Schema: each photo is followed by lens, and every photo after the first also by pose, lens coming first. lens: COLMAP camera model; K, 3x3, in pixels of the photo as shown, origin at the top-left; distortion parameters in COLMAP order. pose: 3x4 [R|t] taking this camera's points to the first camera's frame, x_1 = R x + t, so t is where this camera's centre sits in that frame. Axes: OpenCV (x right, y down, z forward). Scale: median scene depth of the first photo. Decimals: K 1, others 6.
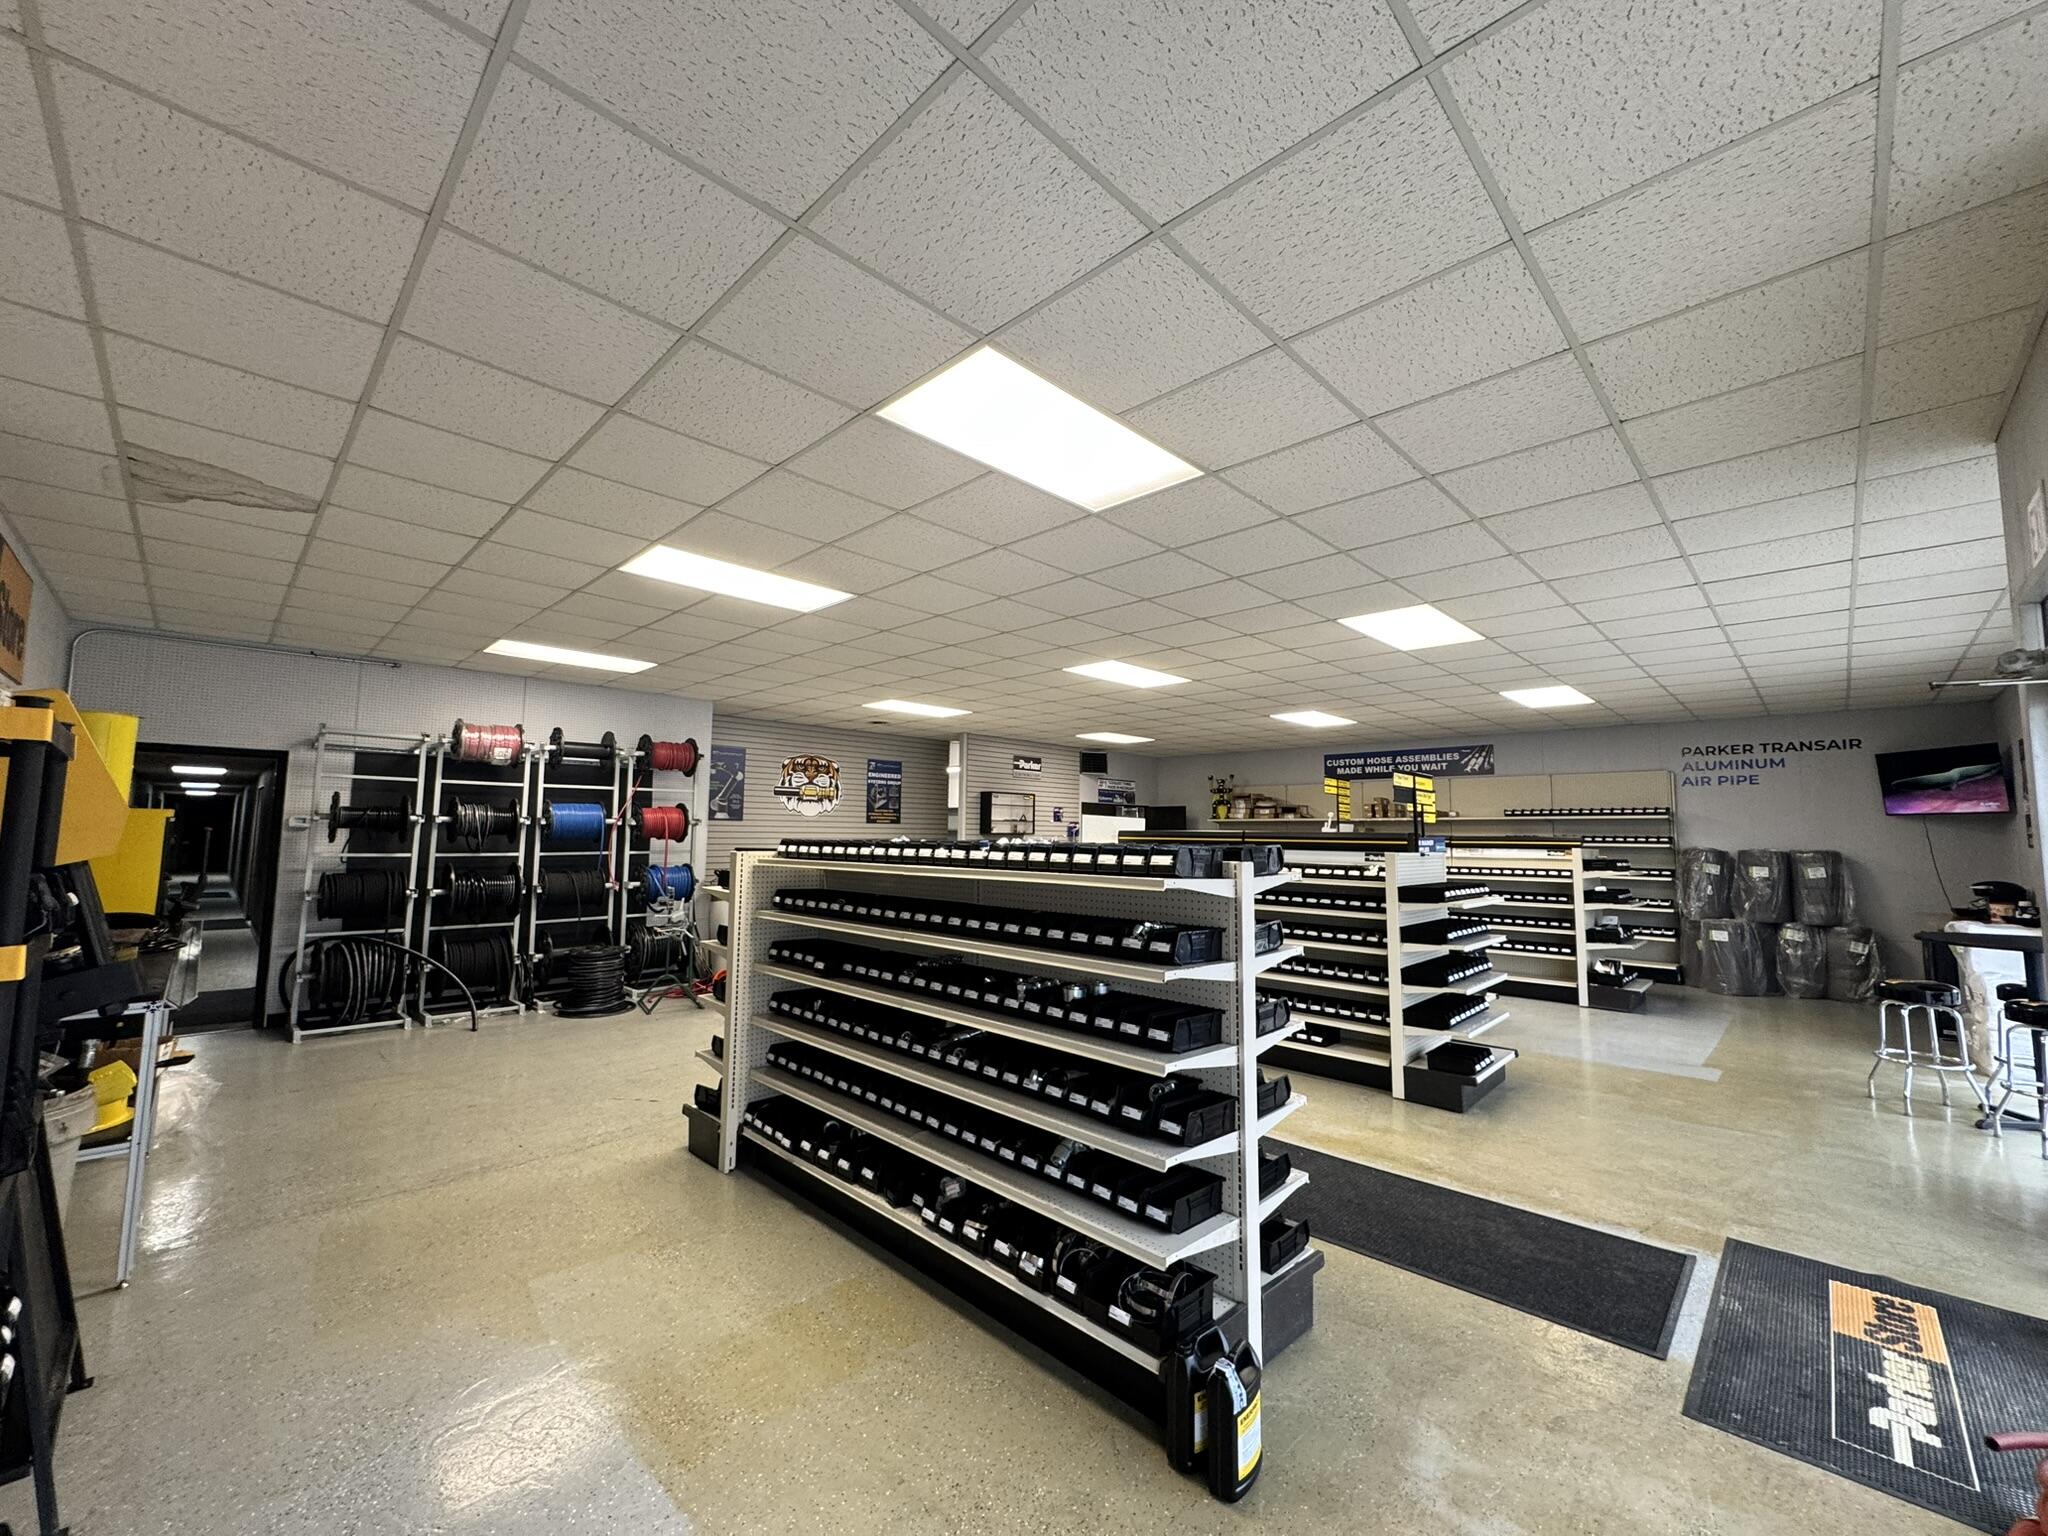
lens RADIAL K [[819.1, 0, 1029.4], [0, 819.1, 761.1], [0, 0, 1]] dist [-0.000262, -0.000024]
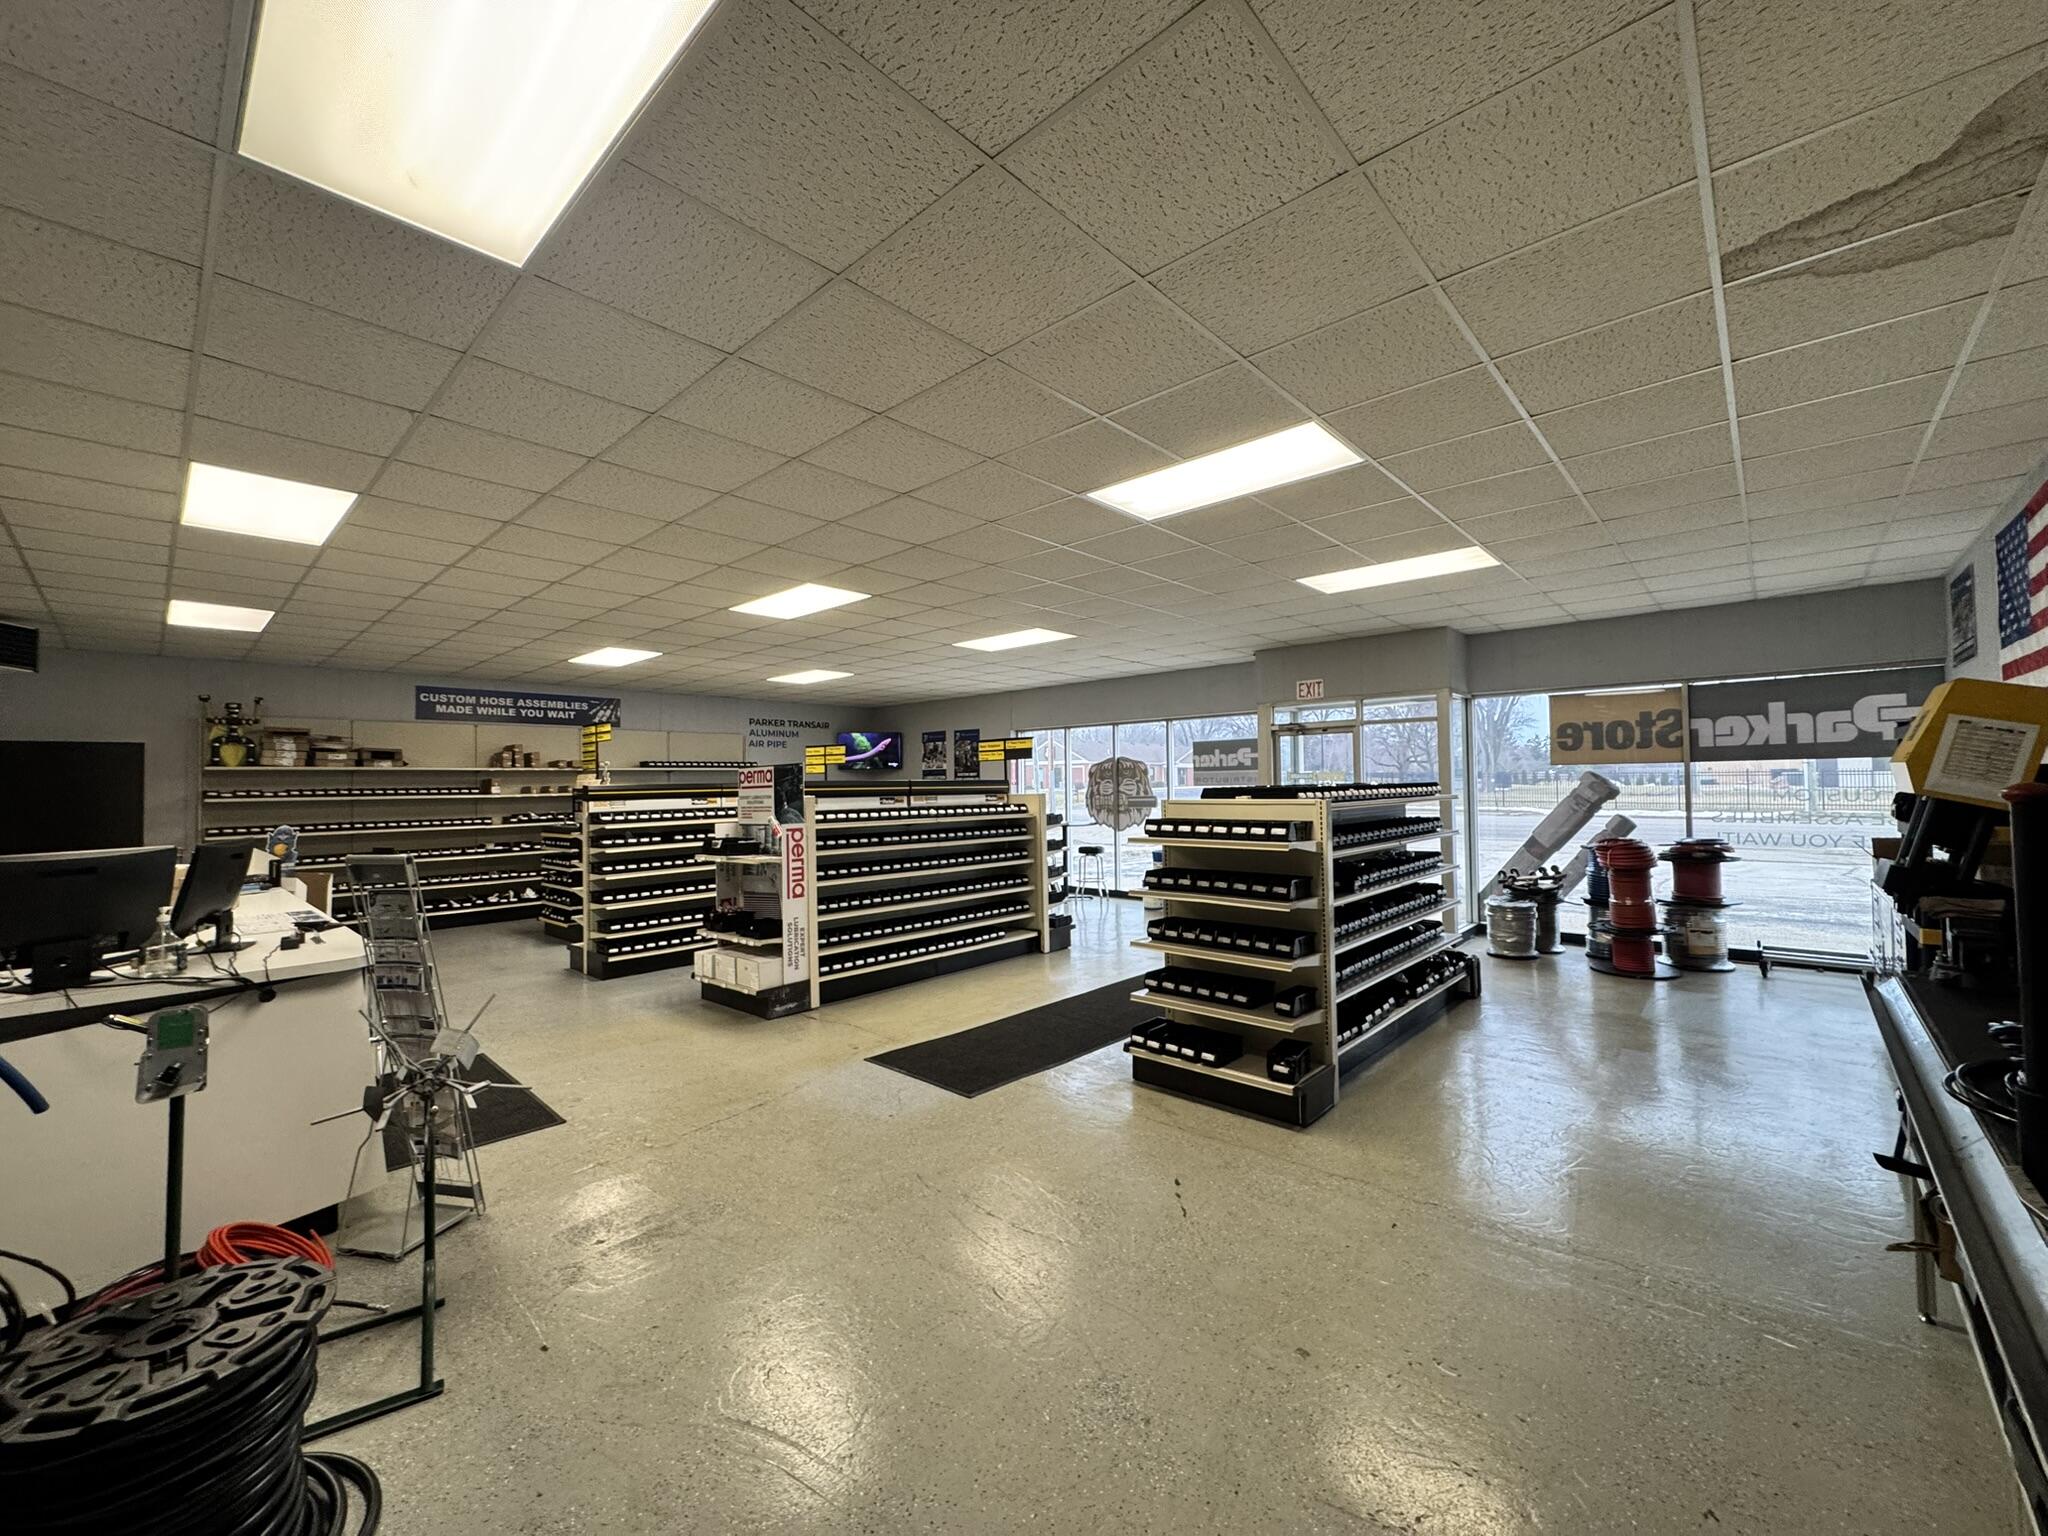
lens RADIAL K [[819.1, 0, 1029.3], [0, 819.1, 761.5], [0, 0, 1]] dist [-0.000262, -0.000024]
pose [[-0.034527, 0.018892, 0.999225, -0.484008], [-0.074429, 0.996996, -0.021421, 0.042203], [-0.996628, -0.075110, -0.033017, 0.502179]]
